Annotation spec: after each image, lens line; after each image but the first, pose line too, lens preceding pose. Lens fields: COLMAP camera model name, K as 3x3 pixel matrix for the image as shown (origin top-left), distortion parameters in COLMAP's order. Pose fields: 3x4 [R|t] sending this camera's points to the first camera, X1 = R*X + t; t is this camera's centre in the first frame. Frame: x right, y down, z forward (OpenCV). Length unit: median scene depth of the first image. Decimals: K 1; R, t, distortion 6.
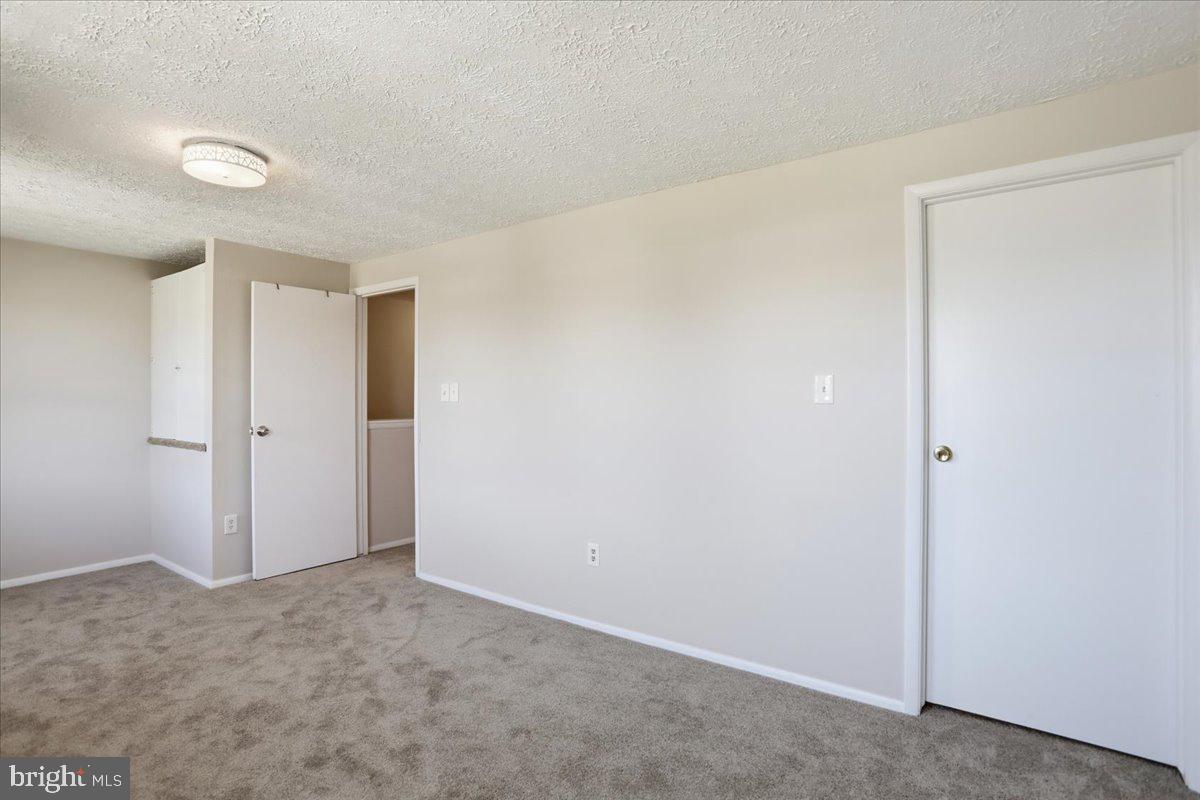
lens RADIAL K [[591.0, 0, 598.8], [0, 591.0, 403.5], [0, 0, 1]] dist [-0.062130, 0.025684]
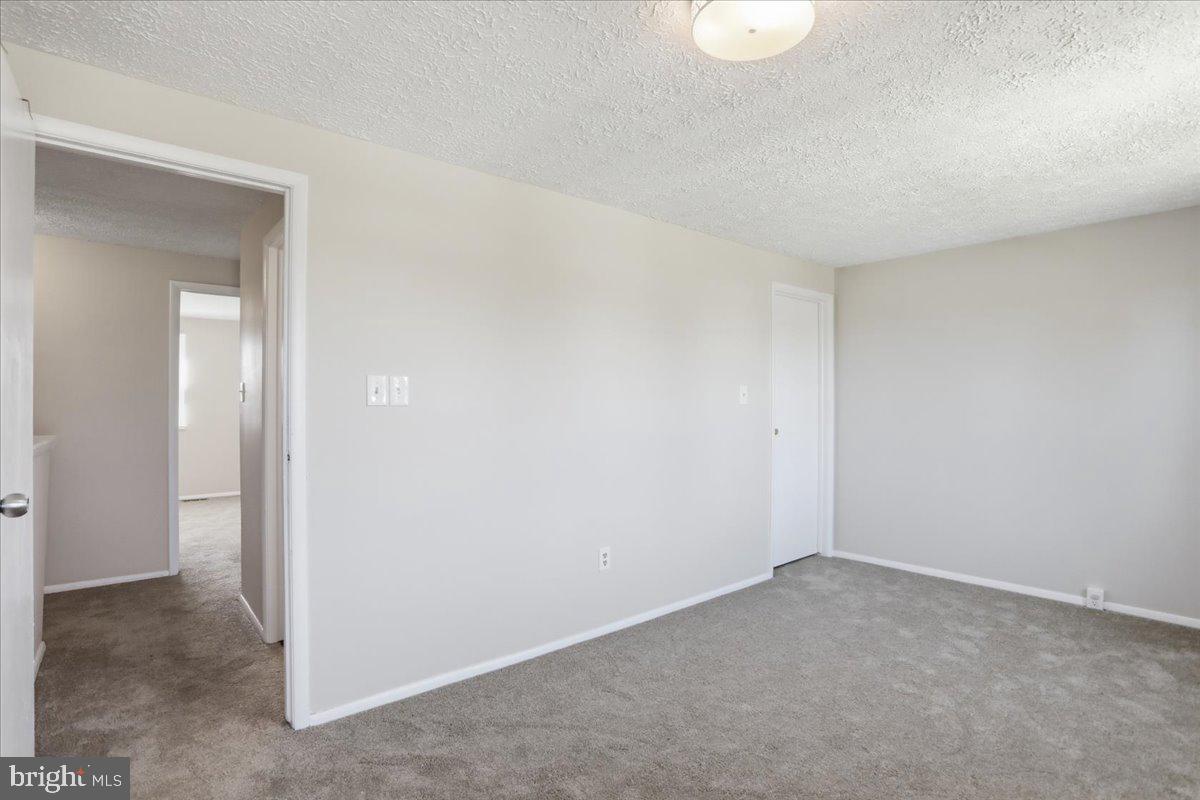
lens RADIAL K [[591.0, 0, 598.8], [0, 591.0, 403.5], [0, 0, 1]] dist [-0.062130, 0.025684]
pose [[0.244822, -0.004491, 0.969558, -0.966247], [0.004276, 0.999985, 0.003552, -0.006945], [-0.969559, 0.003277, 0.244837, 0.767285]]
